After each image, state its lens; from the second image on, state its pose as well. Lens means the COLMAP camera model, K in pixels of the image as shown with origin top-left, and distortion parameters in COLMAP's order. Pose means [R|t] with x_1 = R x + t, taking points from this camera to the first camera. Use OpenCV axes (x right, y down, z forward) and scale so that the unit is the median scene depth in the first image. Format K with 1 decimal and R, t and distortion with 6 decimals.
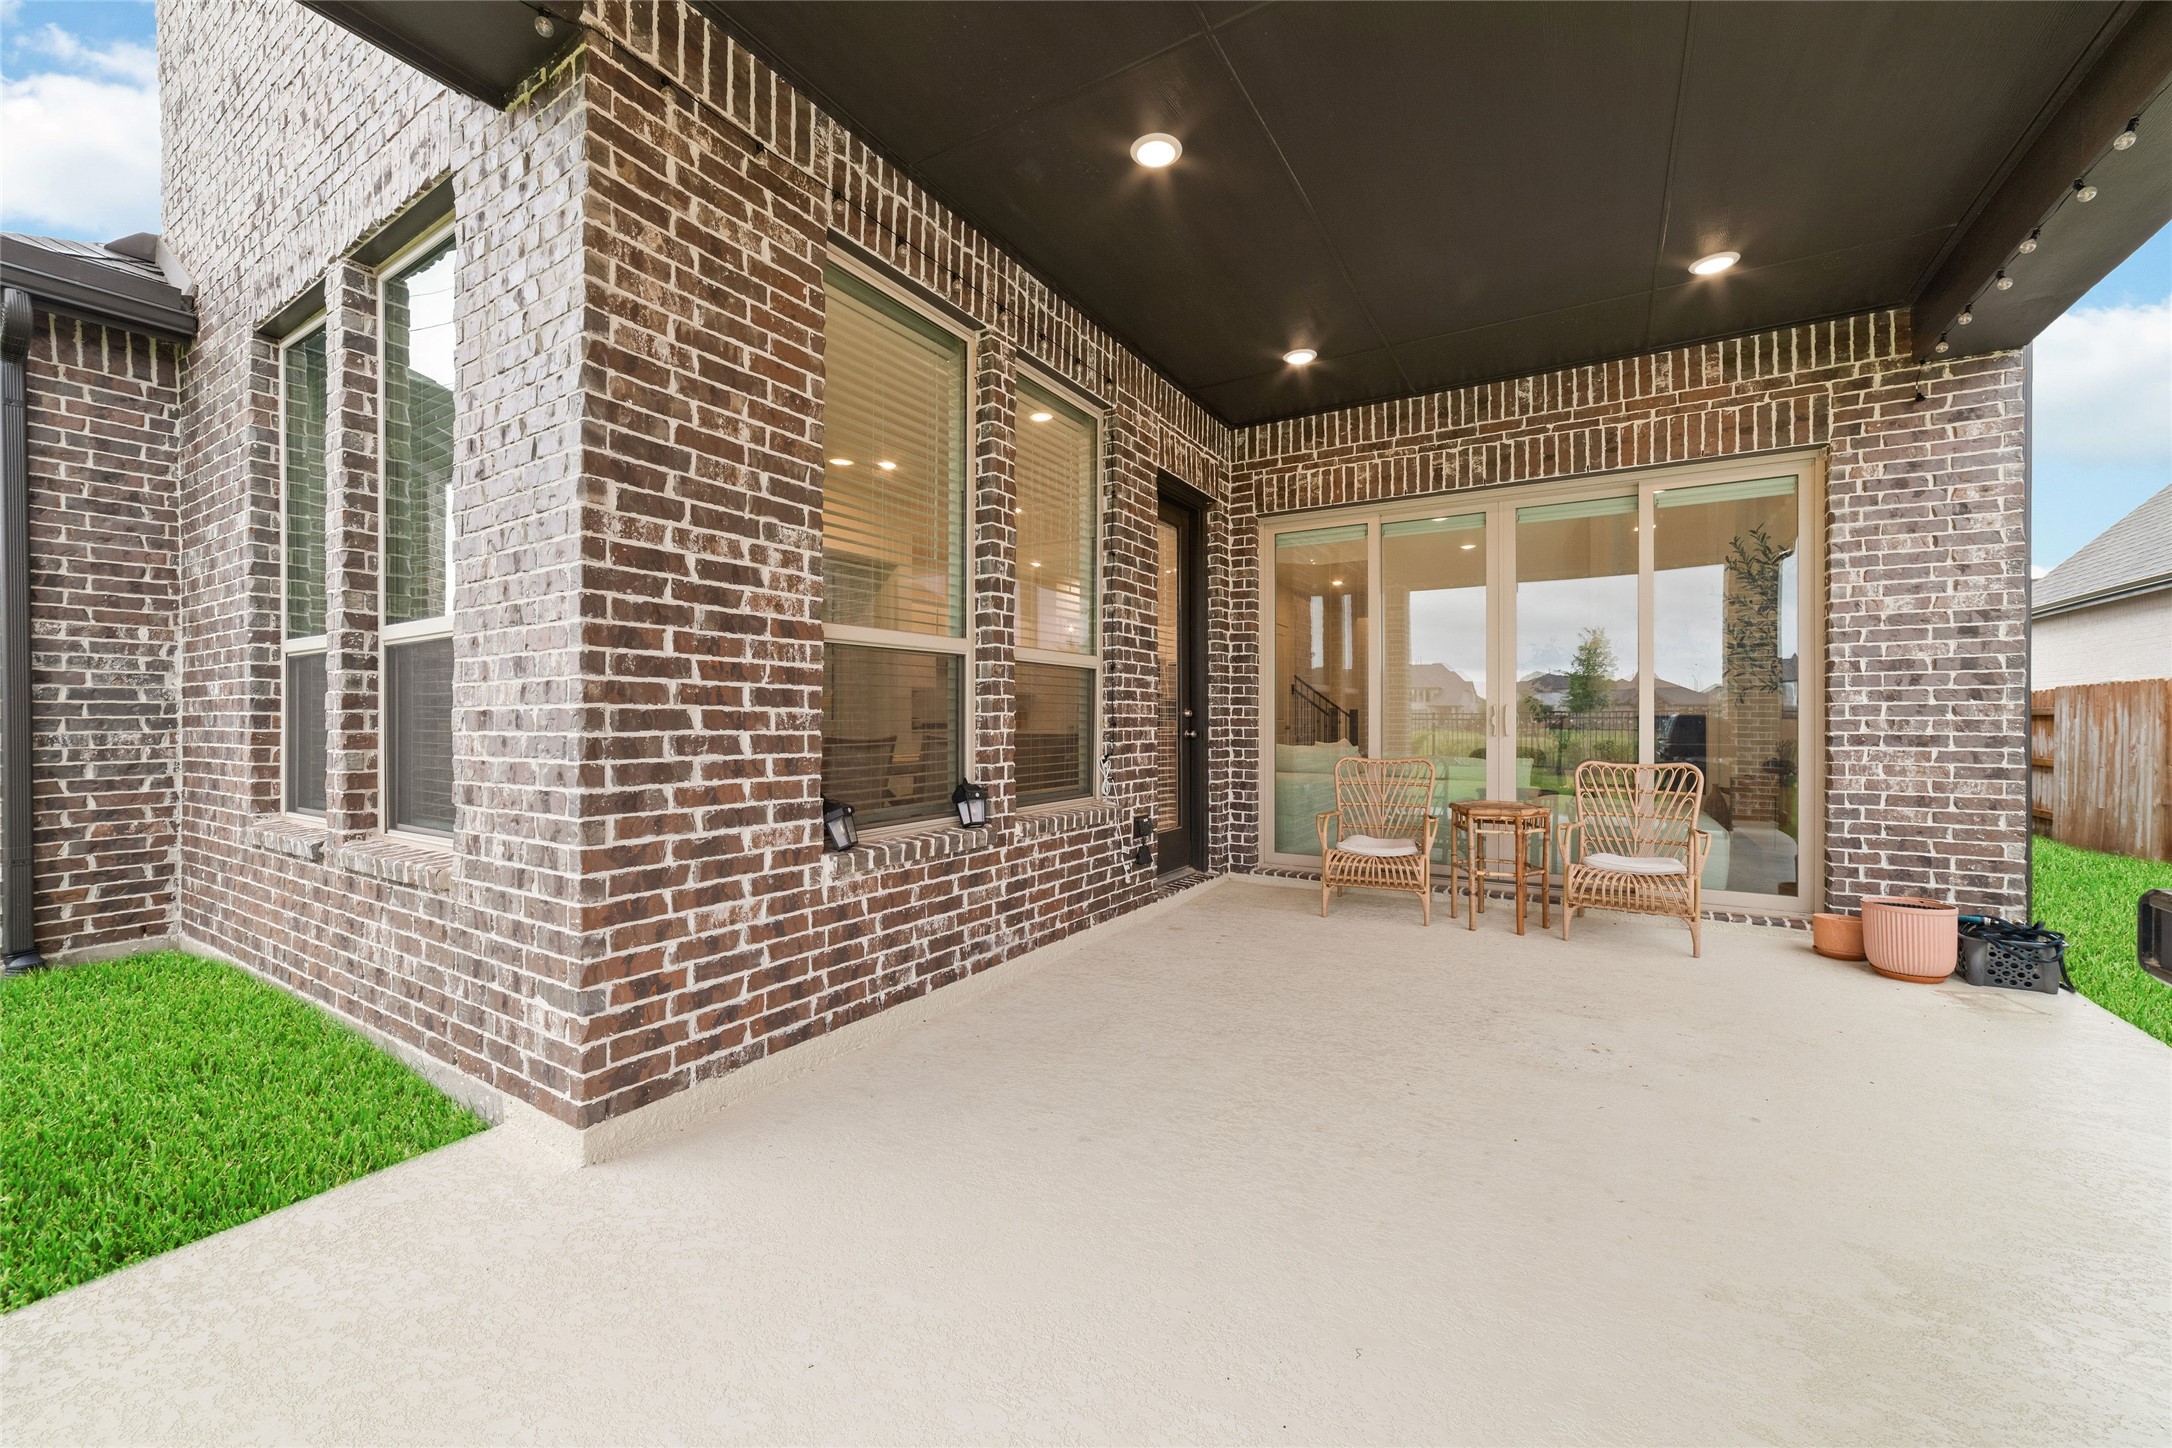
lens RADIAL K [[843.3, 0, 1075.0], [0, 843.3, 721.1], [0, 0, 1]] dist [-0.009958, 0.003784]
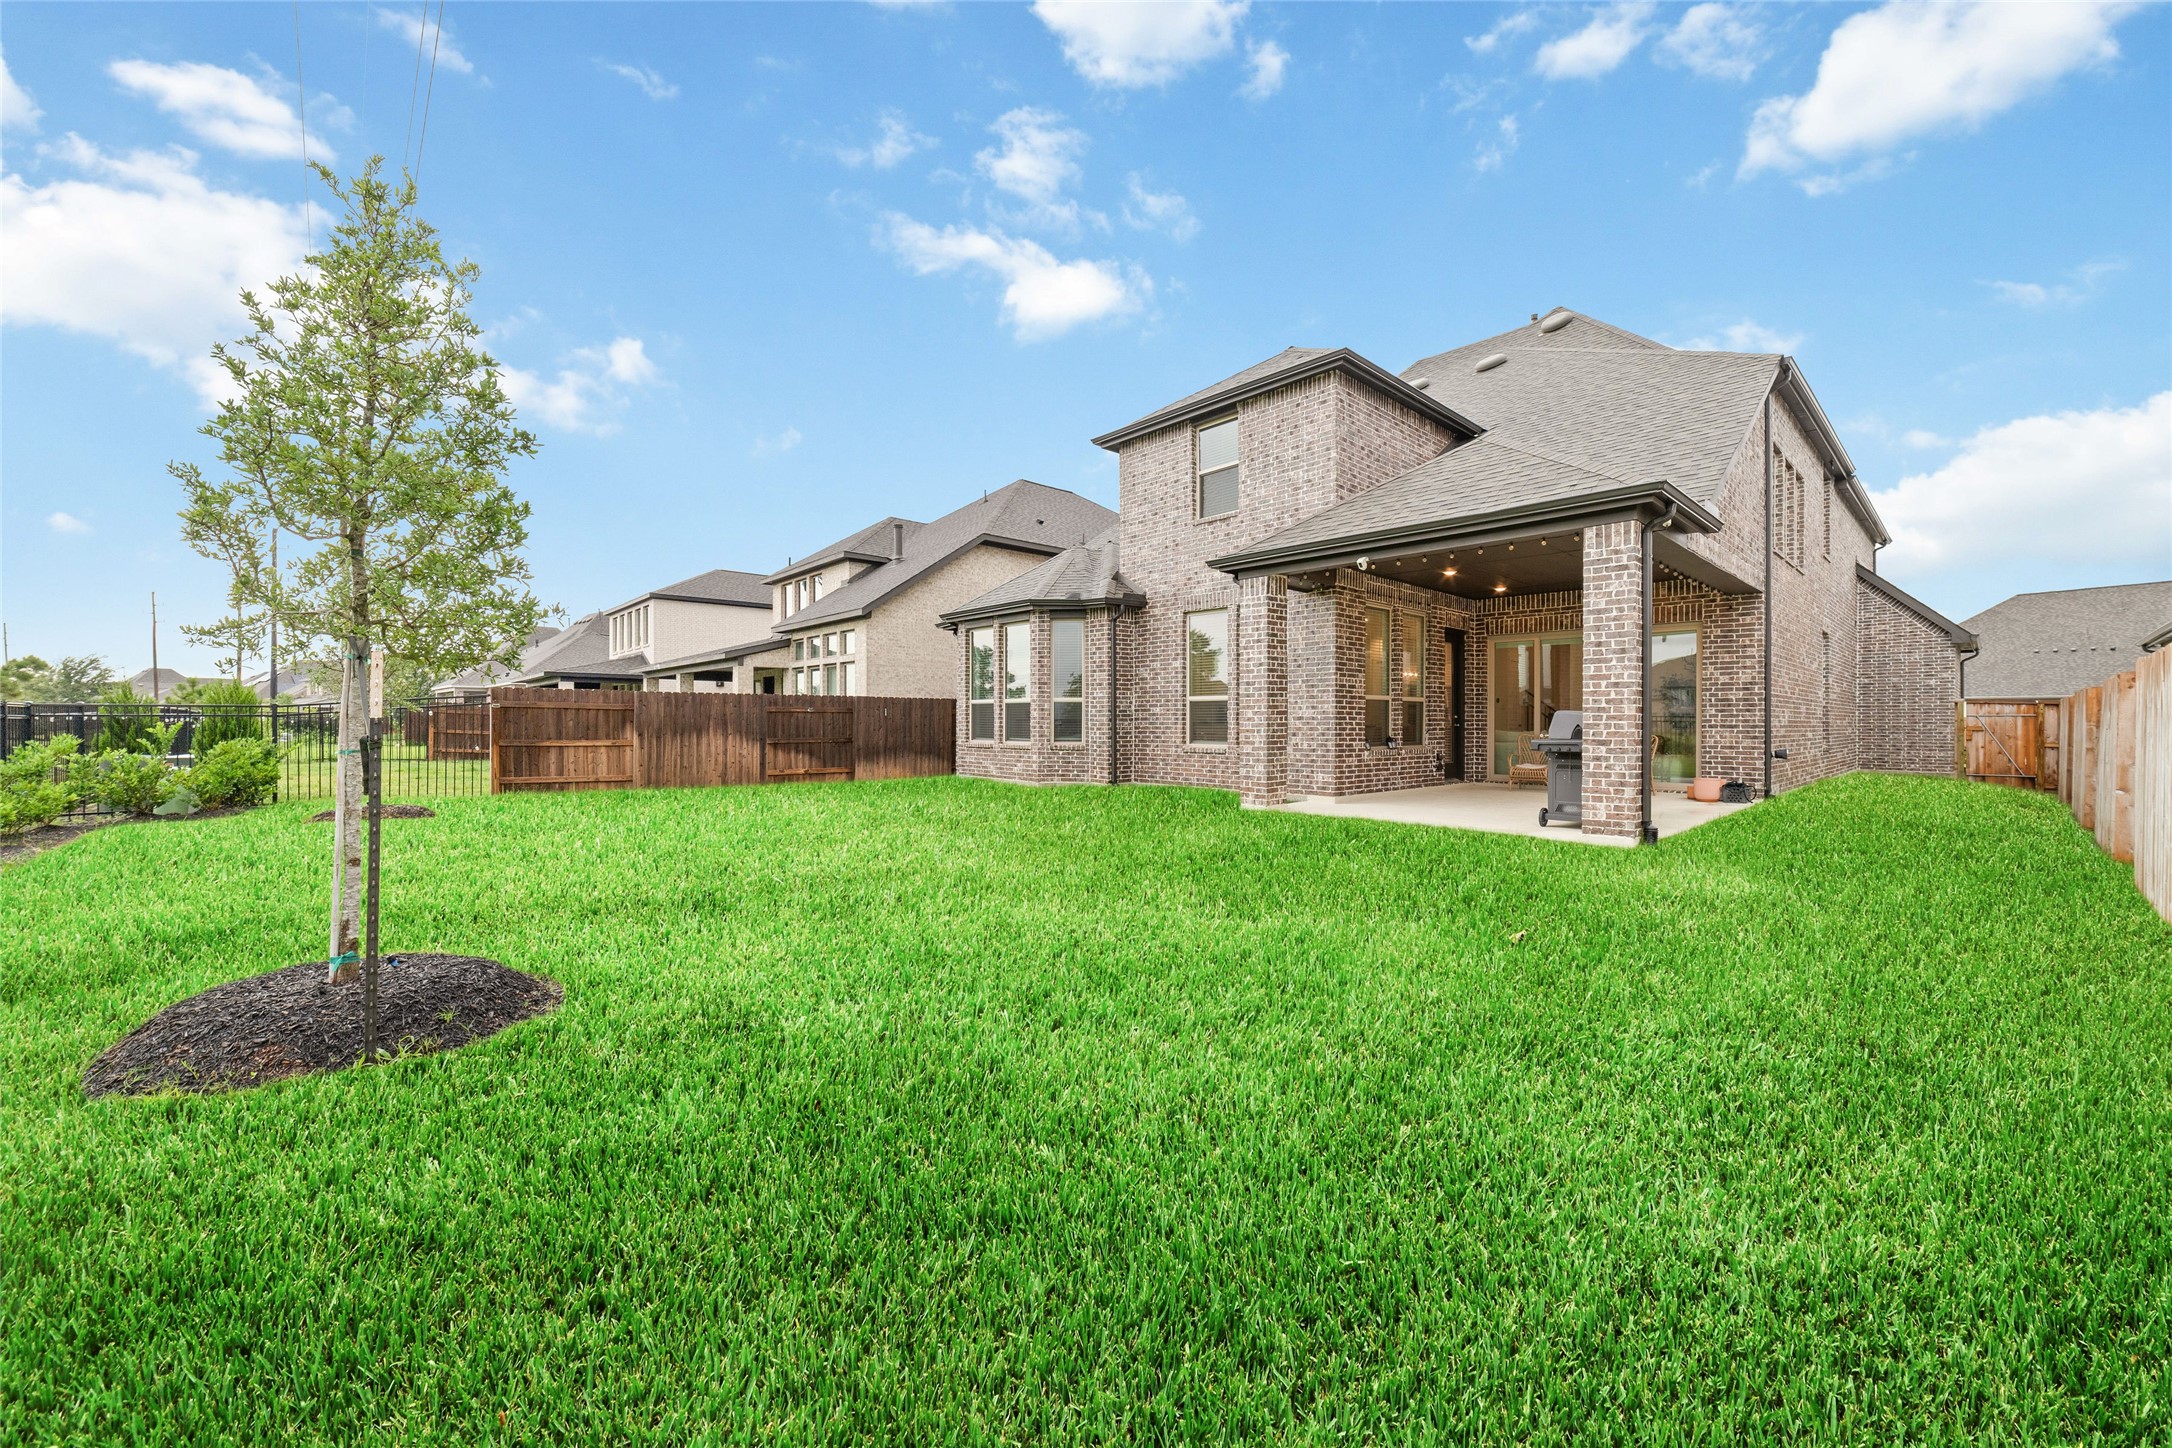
lens RADIAL K [[843.3, 0, 1095.1], [0, 843.3, 723.1], [0, 0, 1]] dist [-0.009958, 0.003784]
pose [[0.966741, 0.002060, -0.255750, -0.315660], [-0.002440, 0.999996, -0.001169, 0.017615], [0.255747, 0.001754, 0.966742, -2.029735]]
